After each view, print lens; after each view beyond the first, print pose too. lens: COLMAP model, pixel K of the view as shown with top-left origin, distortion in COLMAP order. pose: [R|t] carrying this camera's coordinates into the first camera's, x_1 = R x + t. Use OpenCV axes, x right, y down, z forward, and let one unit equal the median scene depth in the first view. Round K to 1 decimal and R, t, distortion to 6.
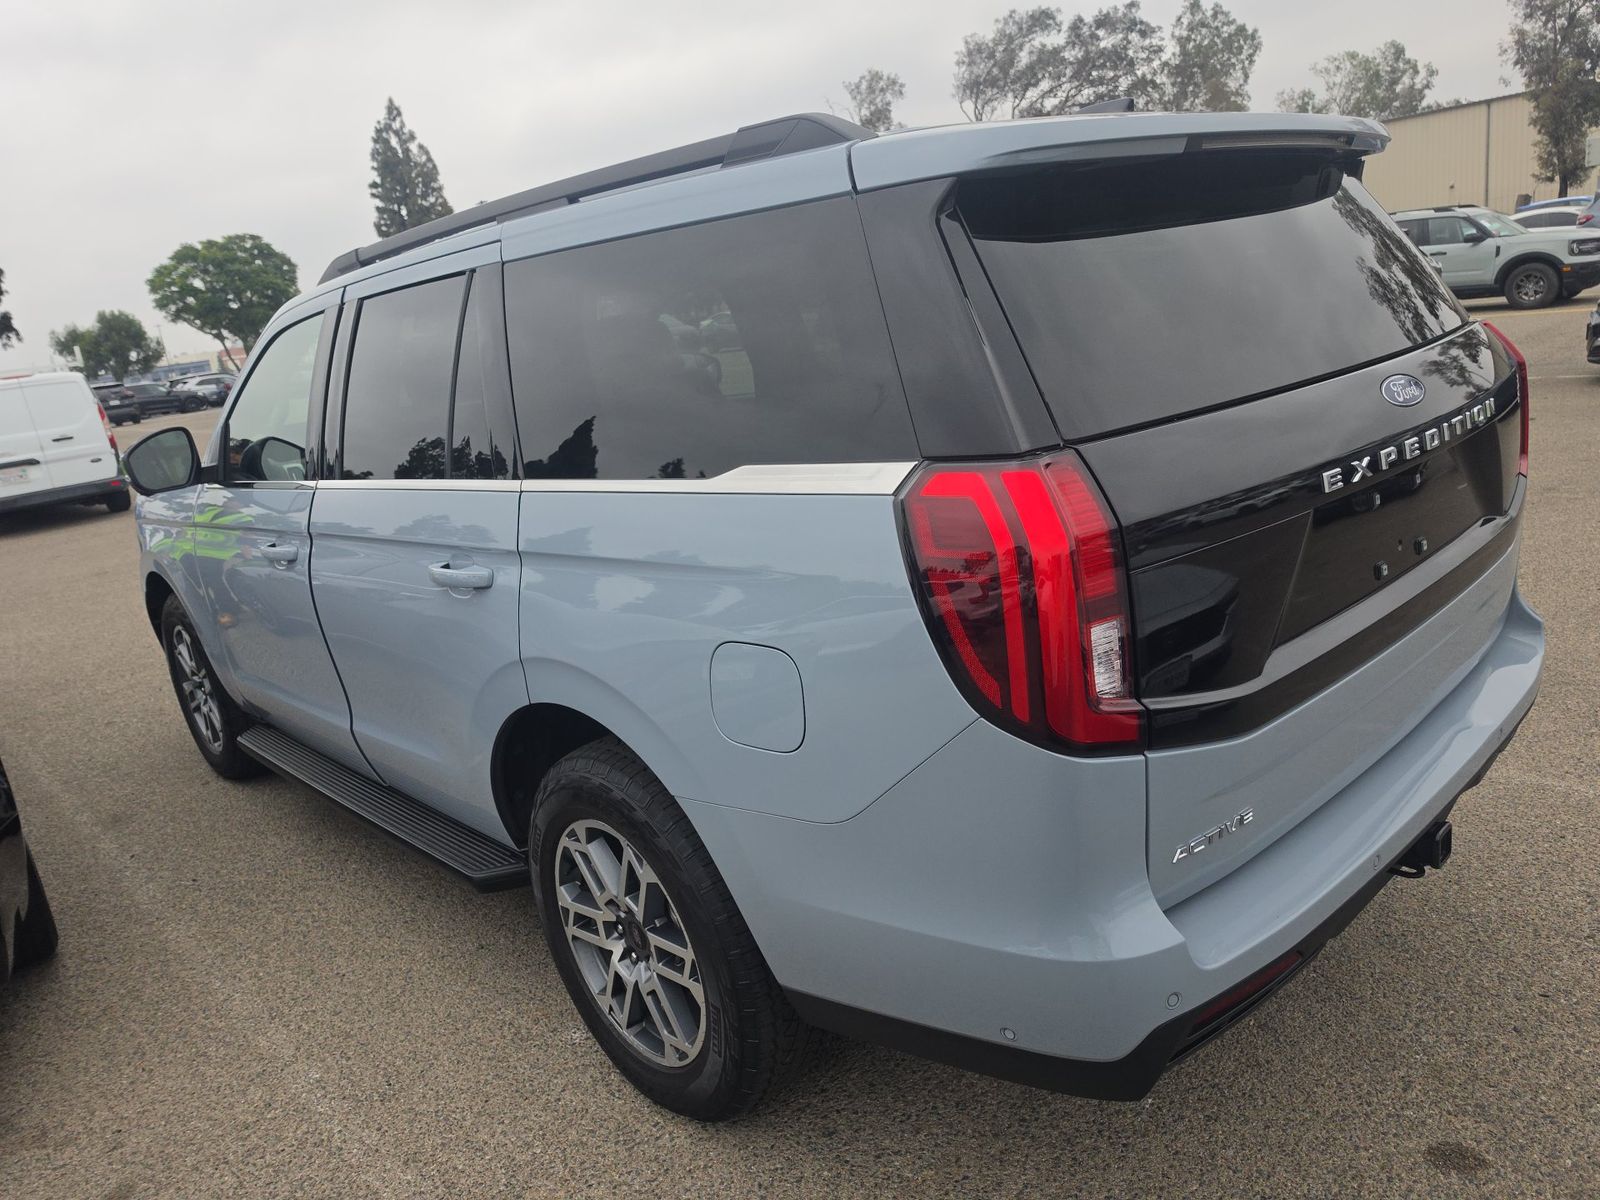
lens RADIAL K [[1109.2, 0, 777.6], [0, 1109.2, 625.2], [0, 0, 1]] dist [-0.008556, -0.000216]
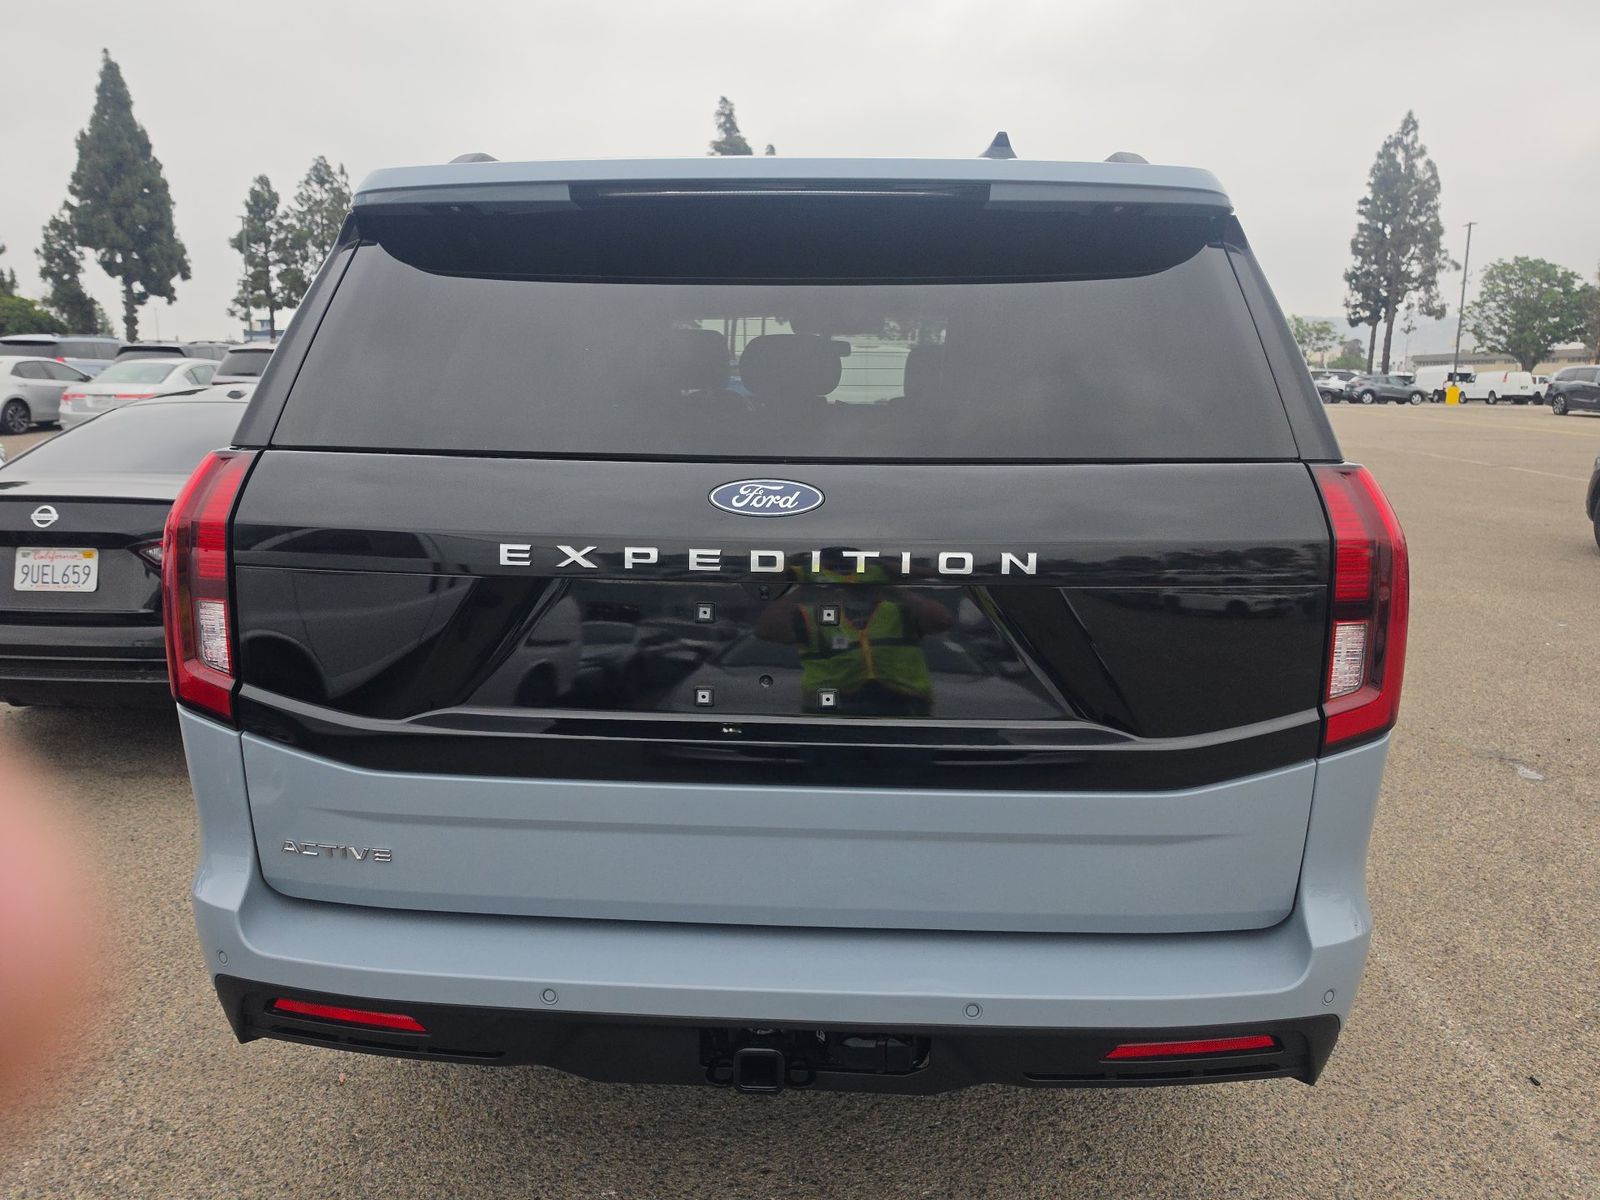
lens RADIAL K [[1109.2, 0, 793.3], [0, 1109.2, 601.1], [0, 0, 1]] dist [-0.008556, -0.000216]
pose [[0.703618, 0.268242, -0.658003, 1.424484], [-0.287406, 0.954317, 0.081708, -0.261729], [0.649861, 0.131623, 0.748570, 0.514720]]
